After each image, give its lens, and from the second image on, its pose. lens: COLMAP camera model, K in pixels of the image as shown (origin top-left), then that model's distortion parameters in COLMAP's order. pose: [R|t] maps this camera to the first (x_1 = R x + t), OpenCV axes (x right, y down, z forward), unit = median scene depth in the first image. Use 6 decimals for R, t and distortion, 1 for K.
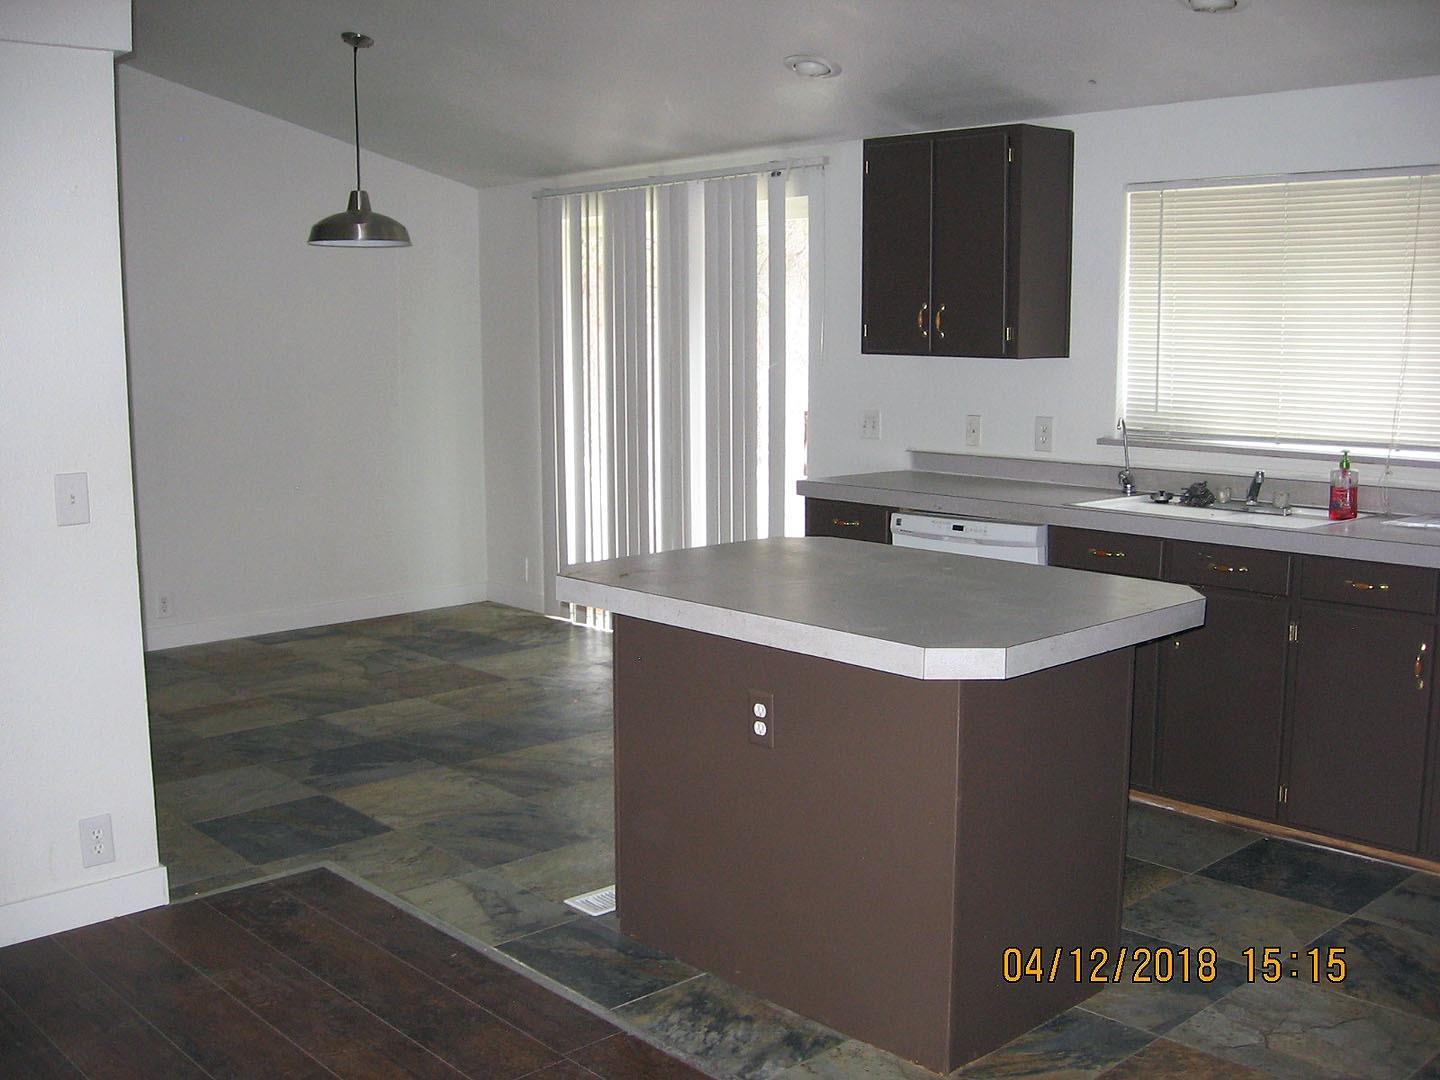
lens RADIAL K [[1513.5, 0, 720.0], [0, 1513.5, 540.0], [0, 0, 1]] dist [-0.123430, 0.044779]
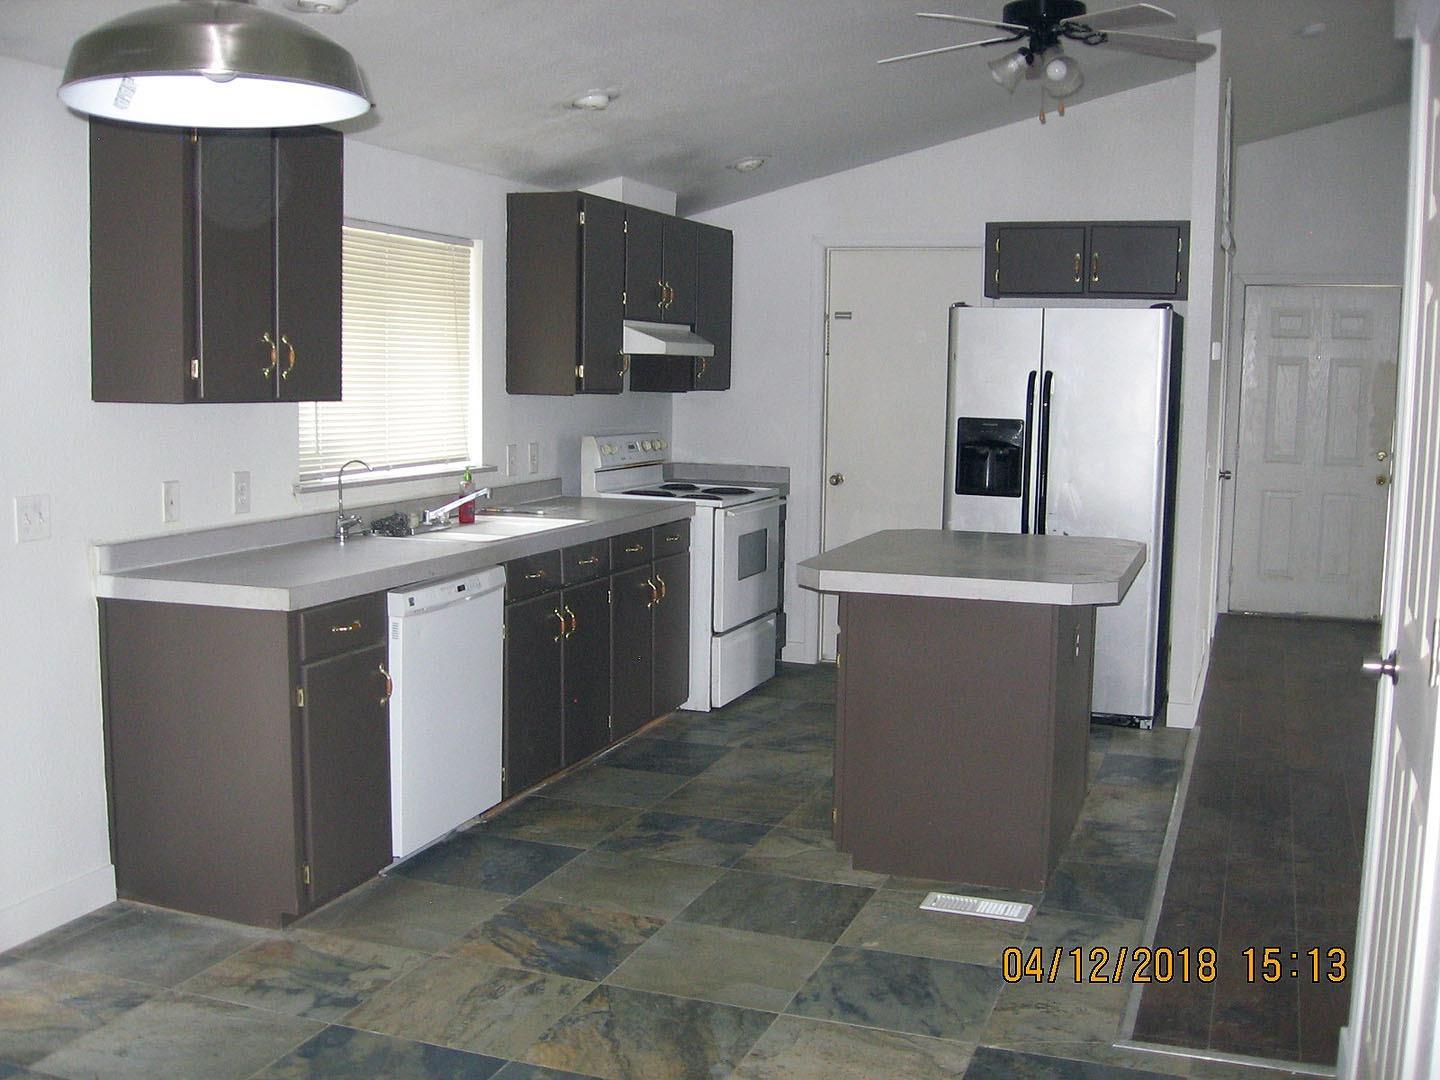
lens RADIAL K [[1513.5, 0, 720.0], [0, 1513.5, 540.0], [0, 0, 1]] dist [-0.123430, 0.044779]
pose [[-0.457463, -0.101145, 0.883458, -0.777911], [0.112191, 0.979006, 0.170177, -0.189737], [-0.882123, 0.176966, -0.436512, 1.380409]]
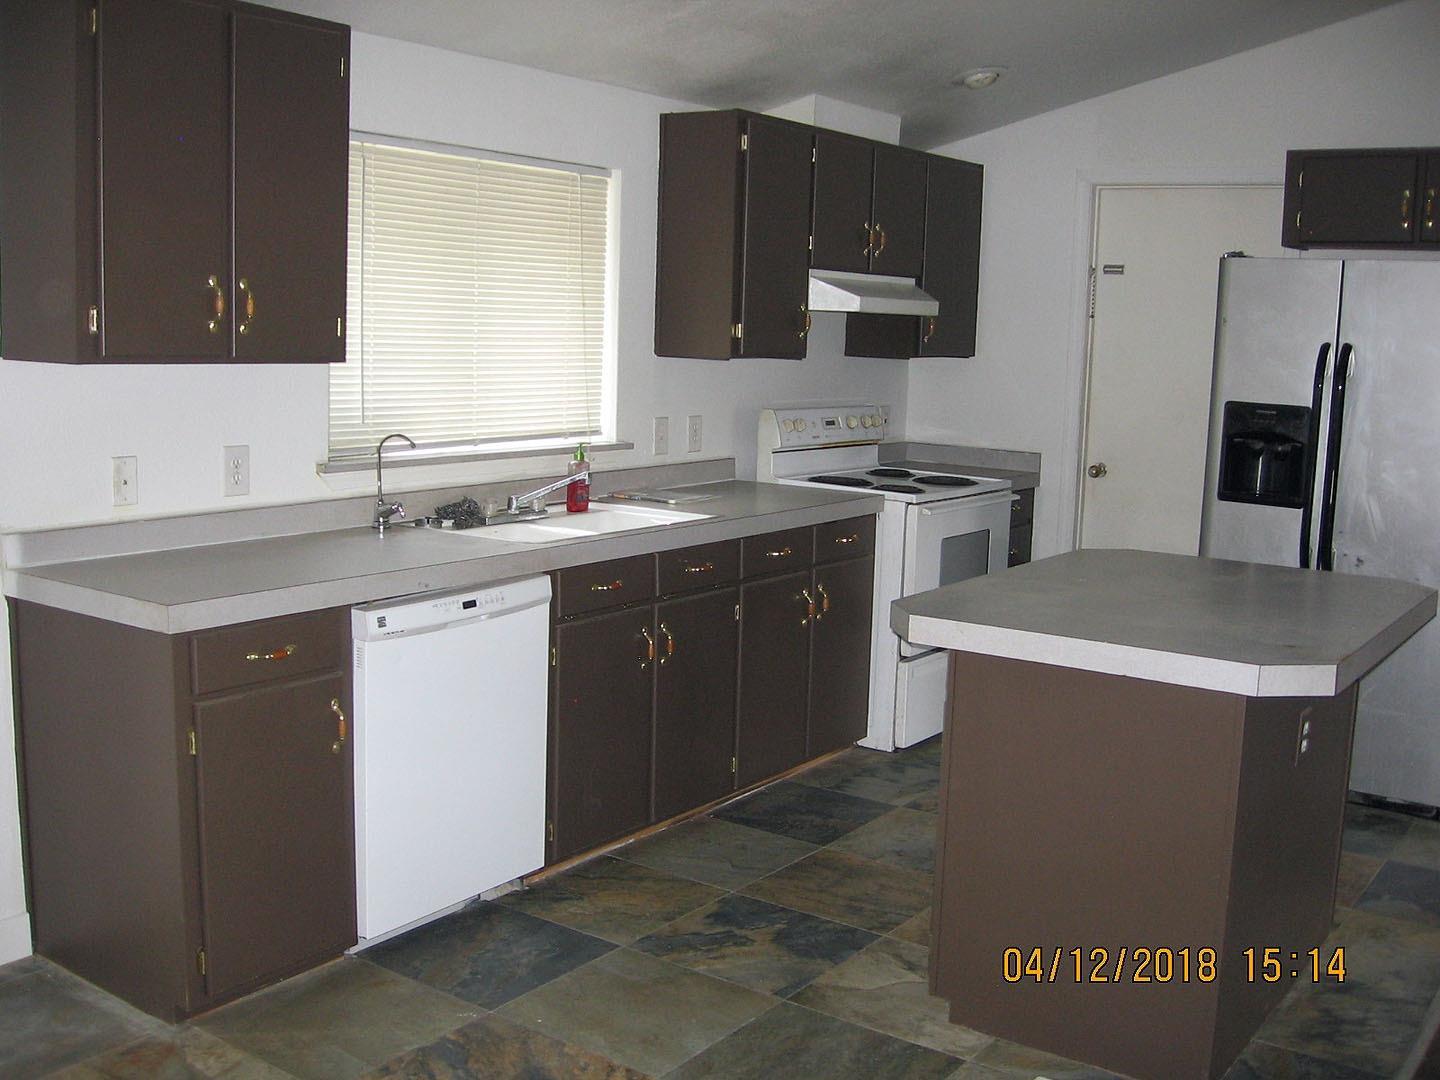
lens RADIAL K [[1513.5, 0, 720.0], [0, 1513.5, 540.0], [0, 0, 1]] dist [-0.123430, 0.044779]
pose [[-0.206459, -0.142276, 0.968056, -0.603407], [0.107720, 0.980053, 0.167013, -0.157838], [-0.972508, 0.138760, -0.187015, 1.118211]]
